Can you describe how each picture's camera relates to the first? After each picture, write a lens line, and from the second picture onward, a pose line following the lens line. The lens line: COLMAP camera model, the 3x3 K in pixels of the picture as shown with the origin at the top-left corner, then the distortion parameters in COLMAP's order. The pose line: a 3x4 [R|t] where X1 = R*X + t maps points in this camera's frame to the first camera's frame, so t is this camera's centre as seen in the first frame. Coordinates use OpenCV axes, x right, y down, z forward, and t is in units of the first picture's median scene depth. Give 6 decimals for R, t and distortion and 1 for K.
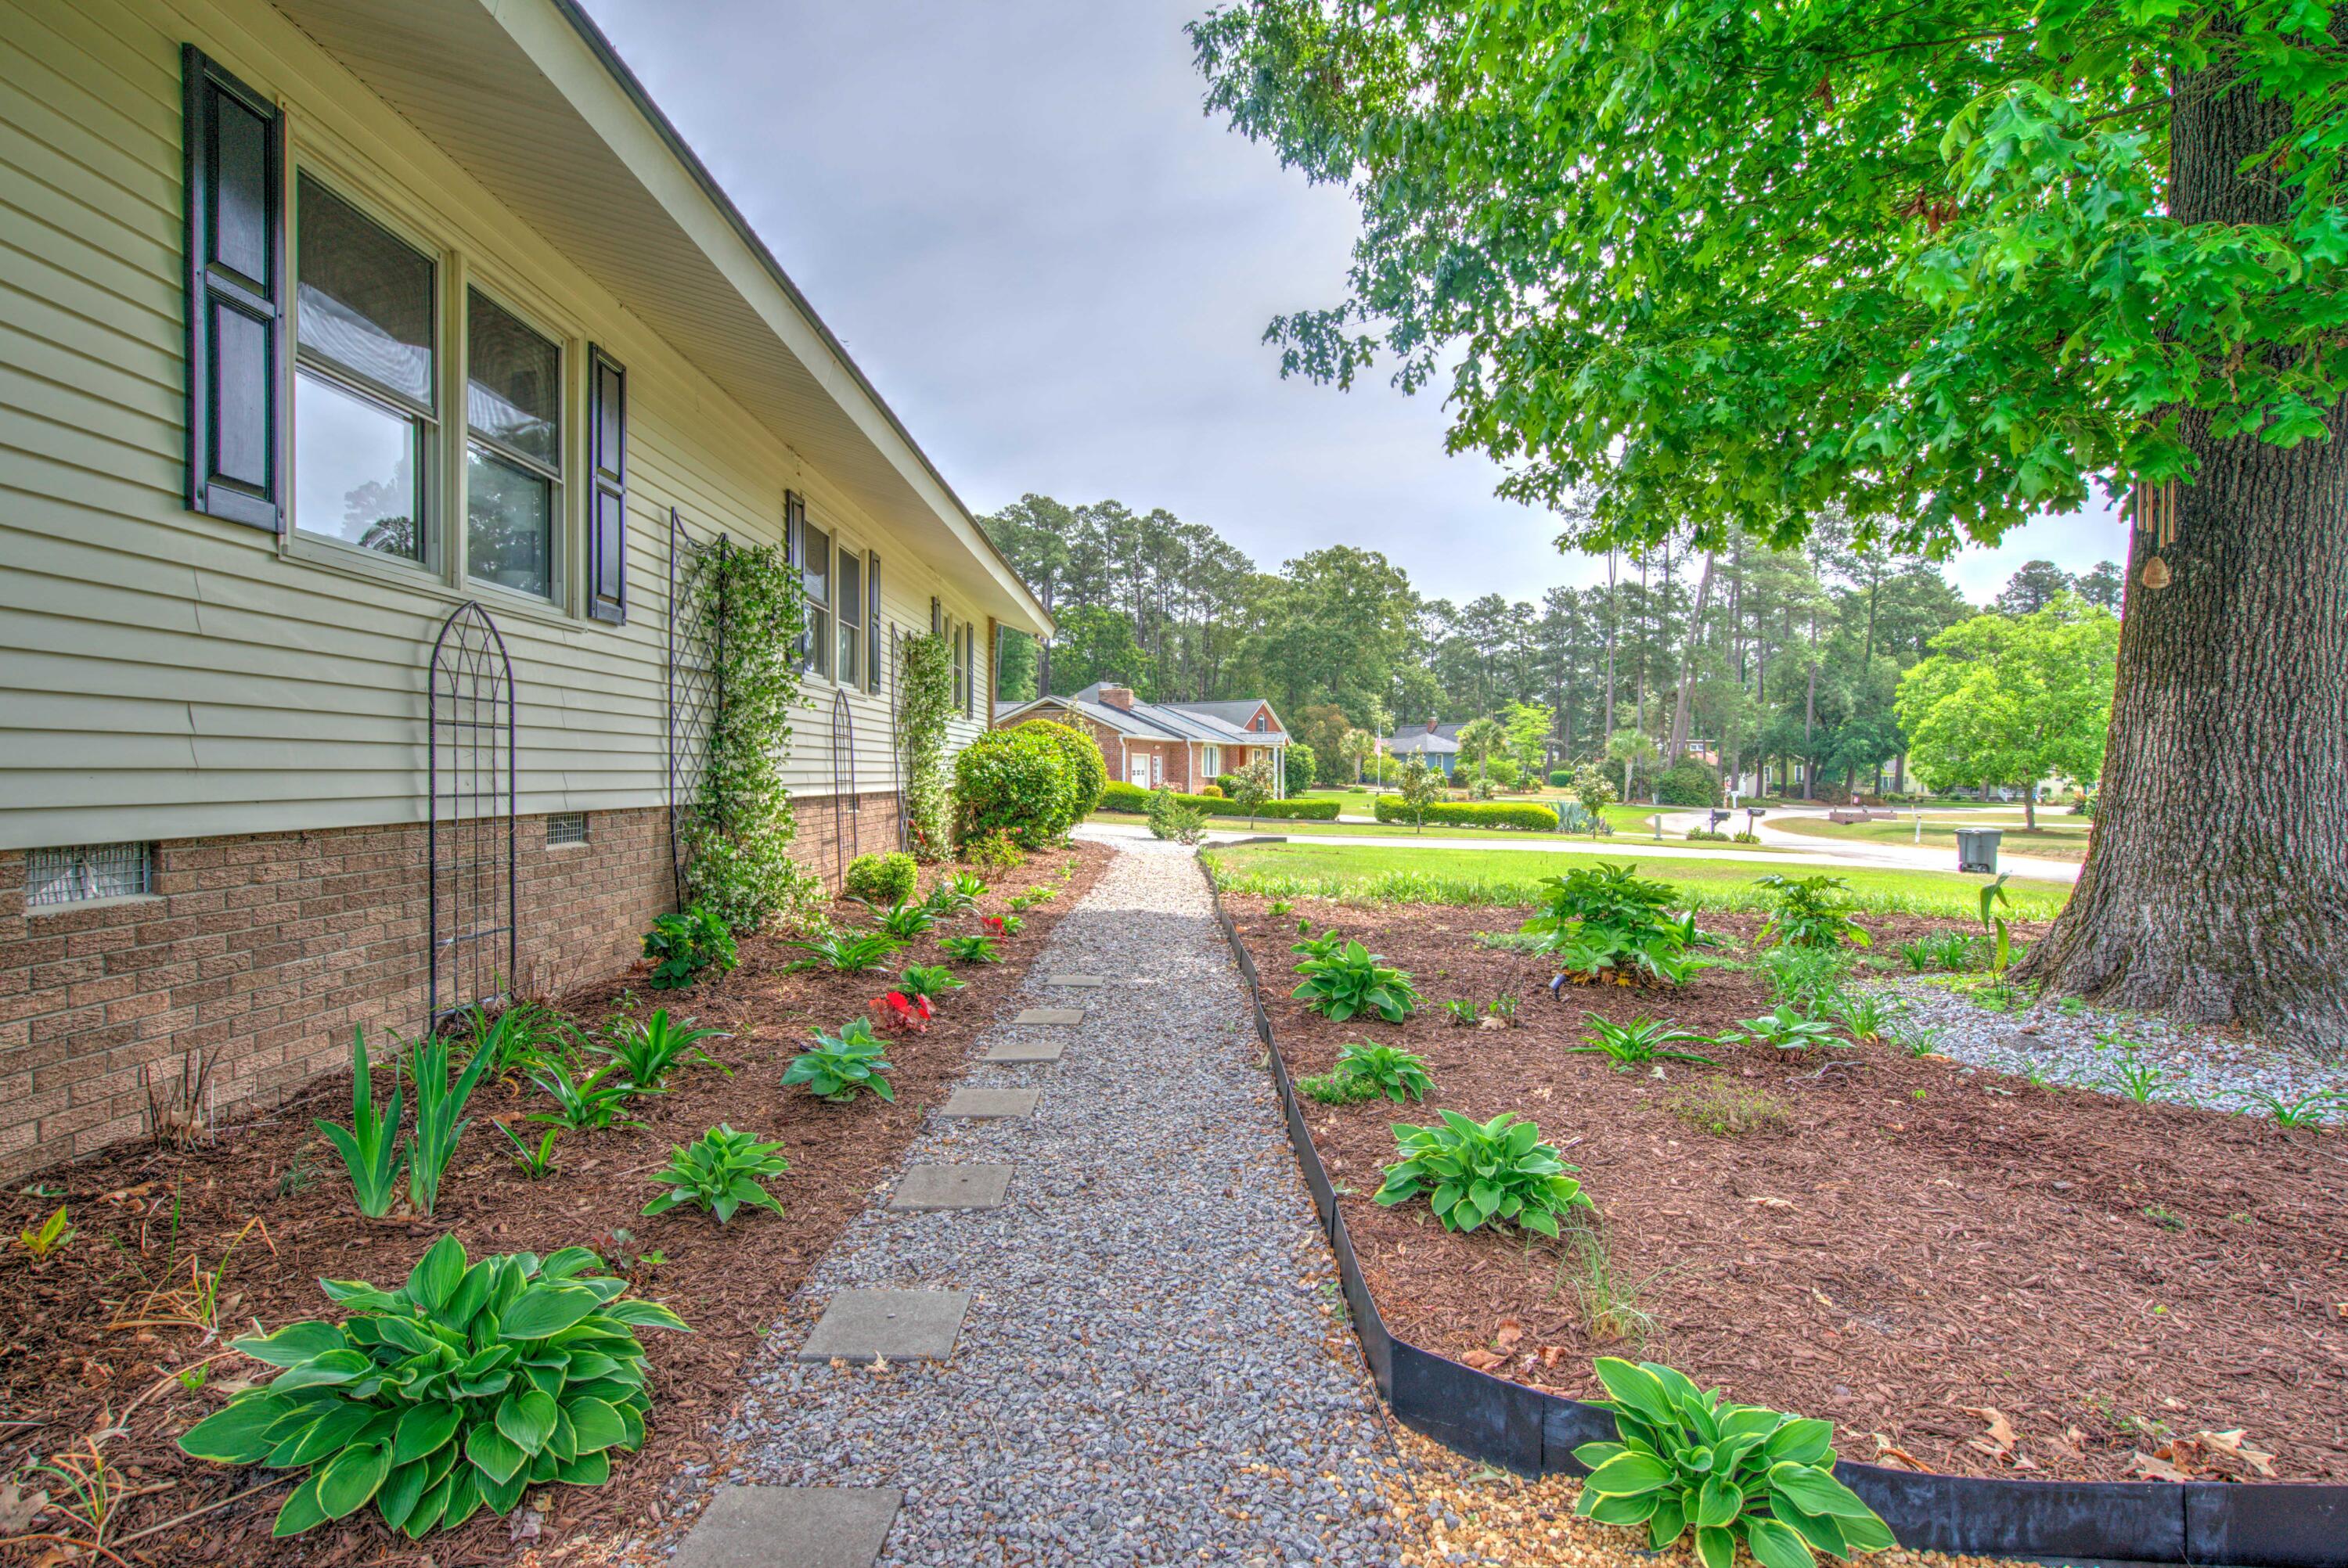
lens RADIAL K [[1163.3, 0, 1171.4], [0, 1163.3, 774.4], [0, 0, 1]] dist [0.000939, -0.000200]
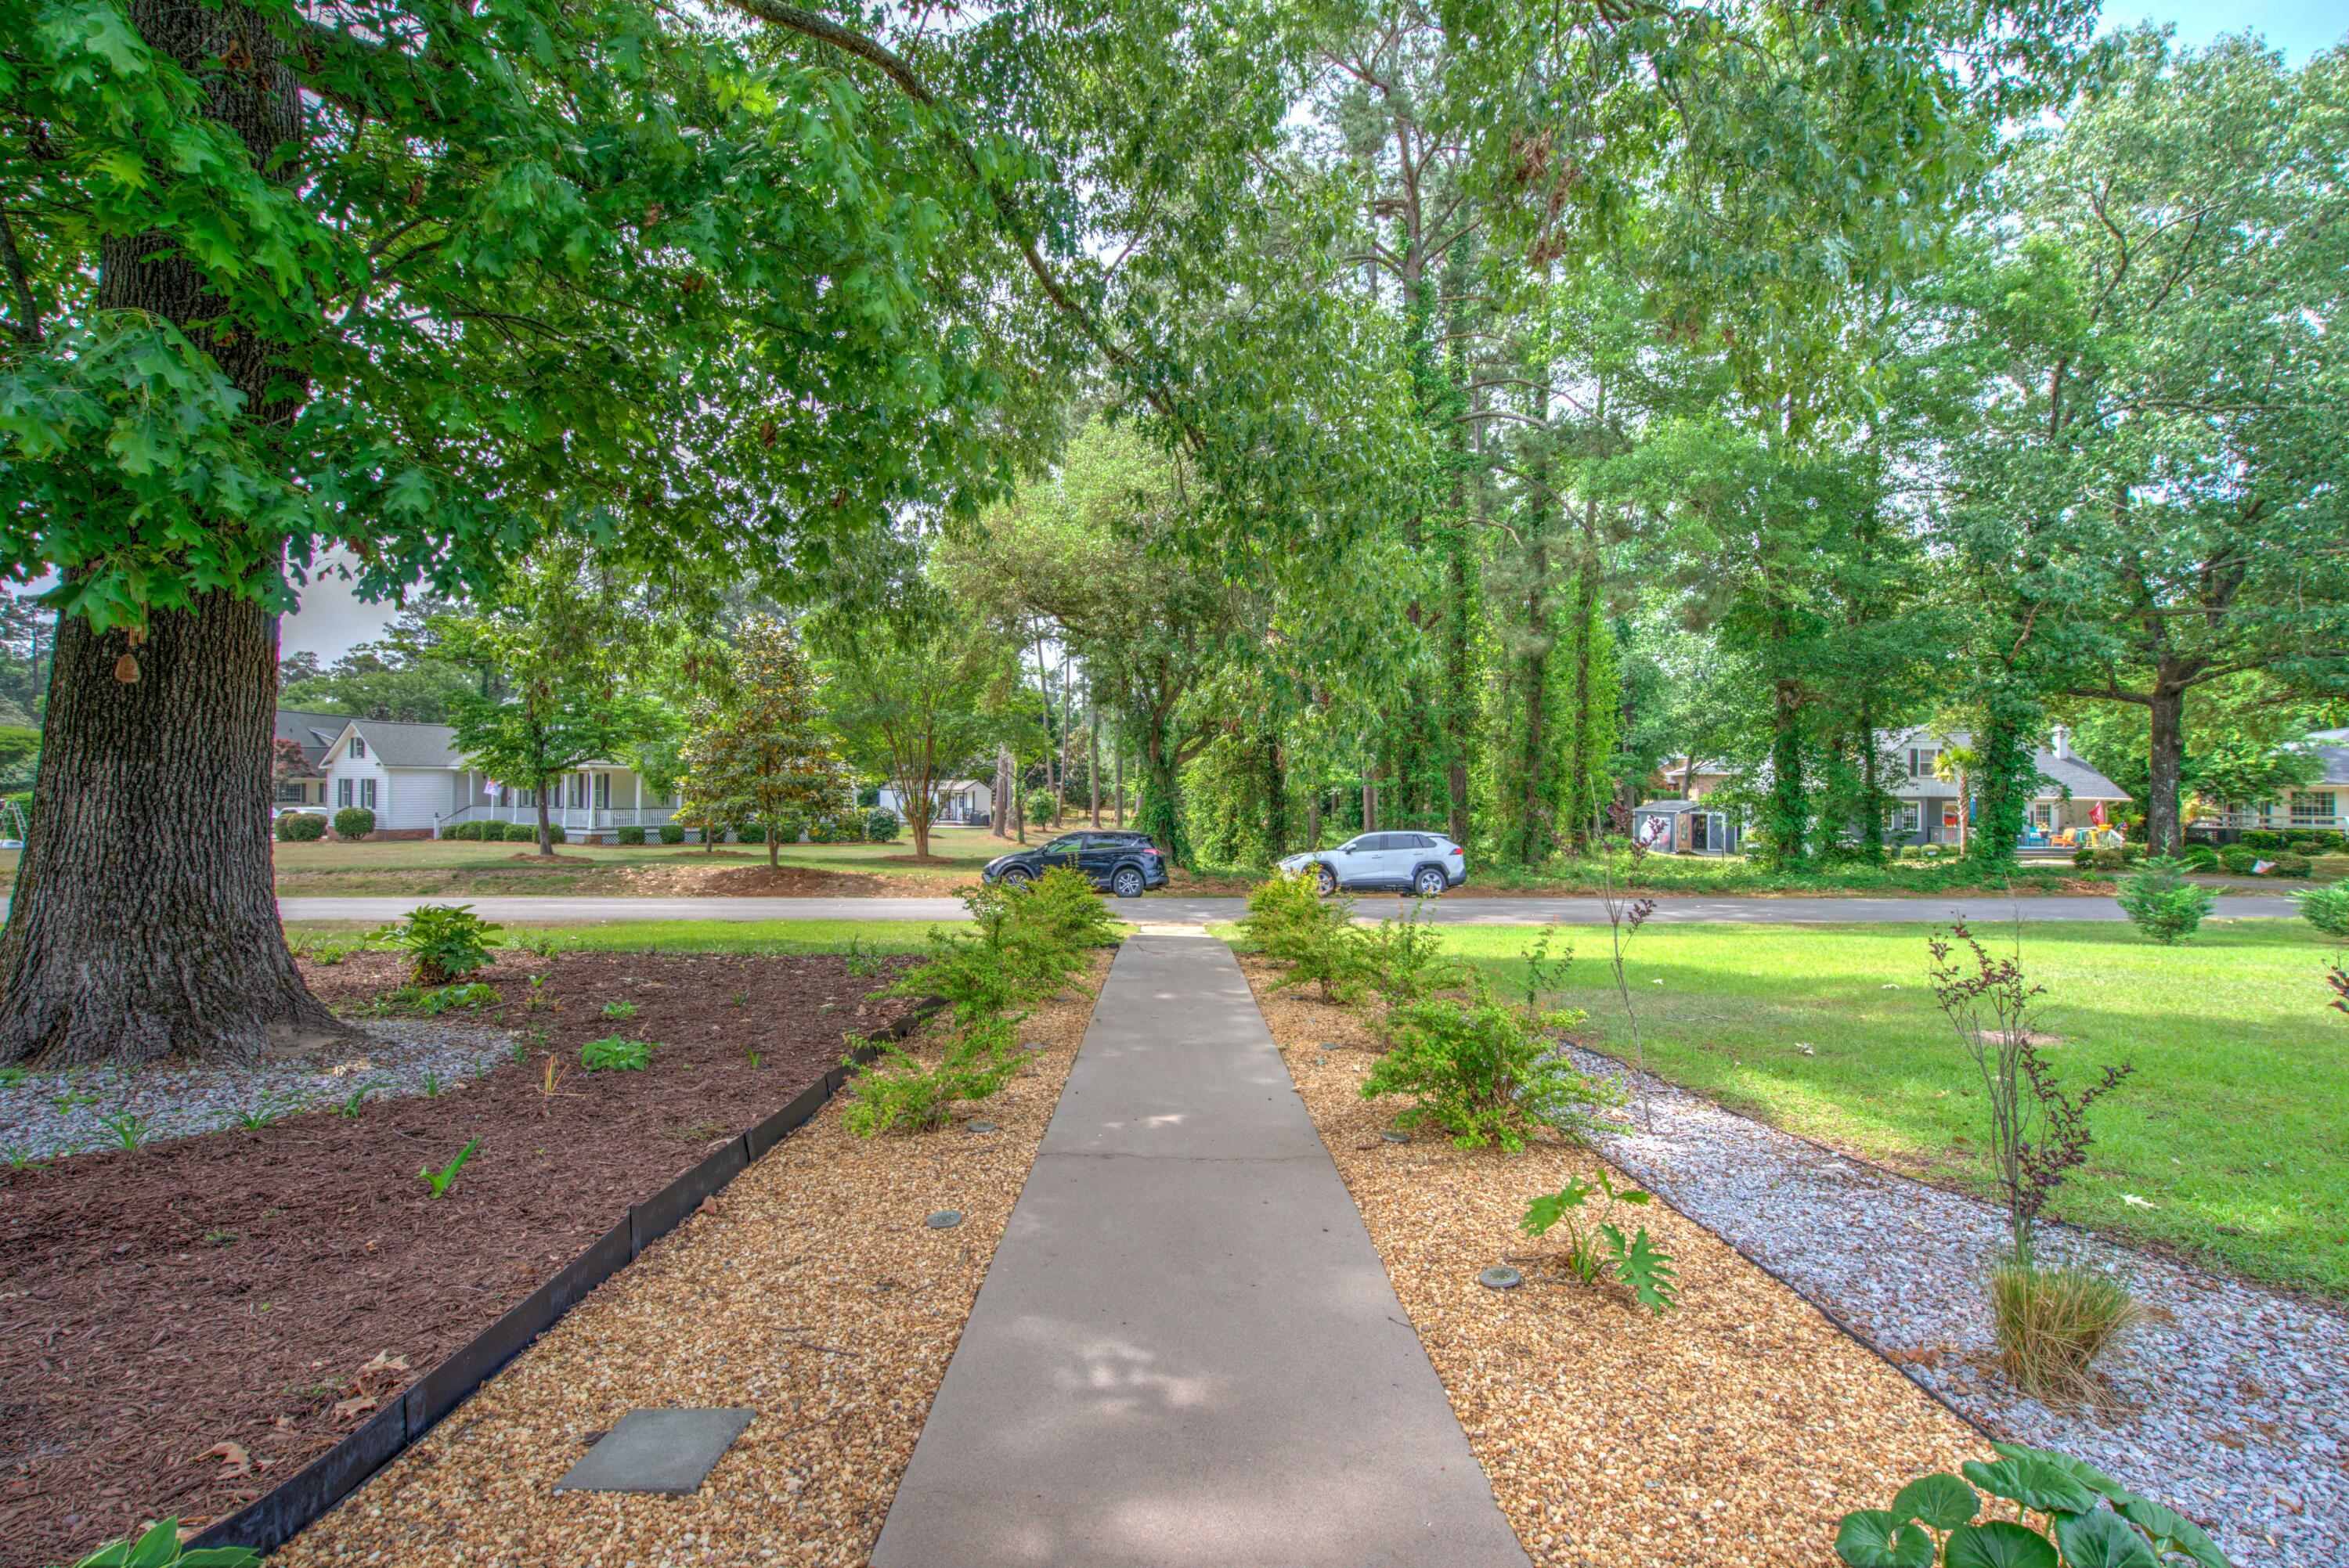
lens RADIAL K [[1099.6, 0, 1176.2], [0, 1099.6, 785.7], [0, 0, 1]] dist [-0.002478, -0.000228]
pose [[-0.004552, -0.001523, 0.999988, -0.180546], [-0.002174, 0.999996, 0.001513, -0.057522], [-0.999987, -0.002167, -0.004555, 0.009368]]
